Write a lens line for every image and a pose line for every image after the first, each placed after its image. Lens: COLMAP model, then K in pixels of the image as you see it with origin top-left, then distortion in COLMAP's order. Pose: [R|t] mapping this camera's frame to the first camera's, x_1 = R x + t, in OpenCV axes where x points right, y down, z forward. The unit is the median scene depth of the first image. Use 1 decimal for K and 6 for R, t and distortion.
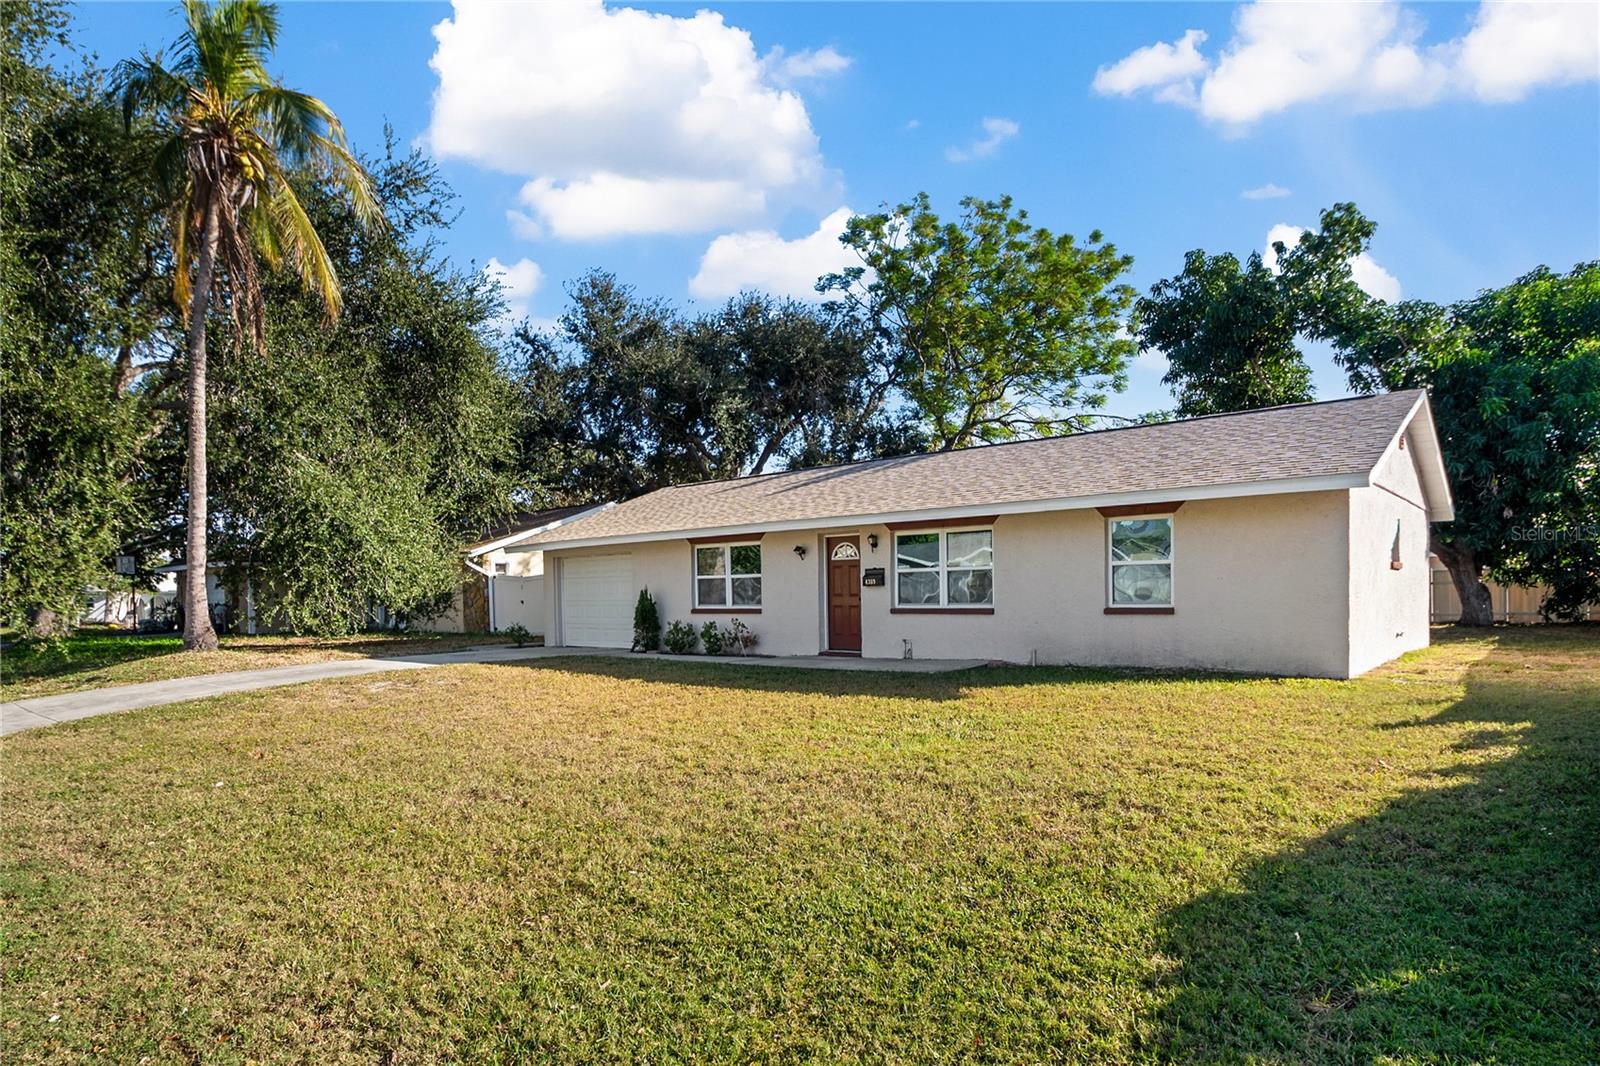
lens RADIAL K [[873.9, 0, 796.0], [0, 873.9, 551.4], [0, 0, 1]] dist [-0.013487, 0.000406]
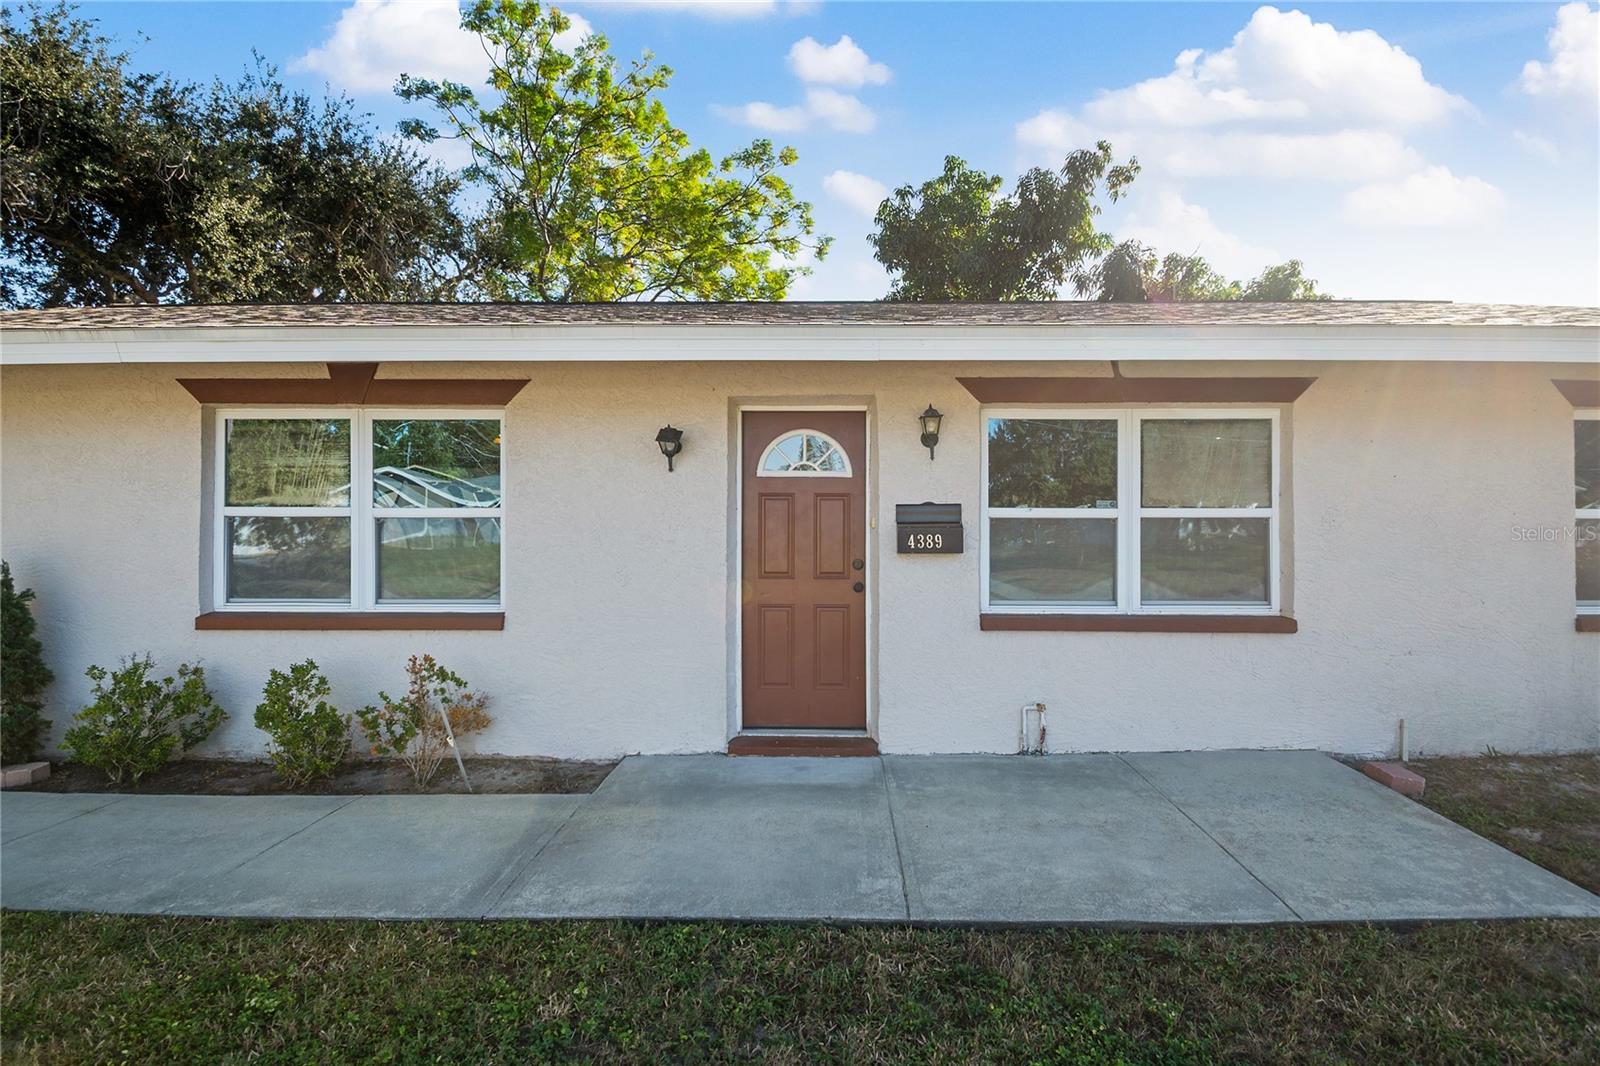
lens RADIAL K [[680.8, 0, 800.0], [0, 680.8, 533.0], [0, 0, 1]] dist [0.000536, 0.000227]
pose [[0.777910, 0.013160, 0.628238, -0.120108], [-0.041570, 0.998668, 0.030553, 0.023786], [-0.626999, -0.049884, 0.777421, 0.771843]]
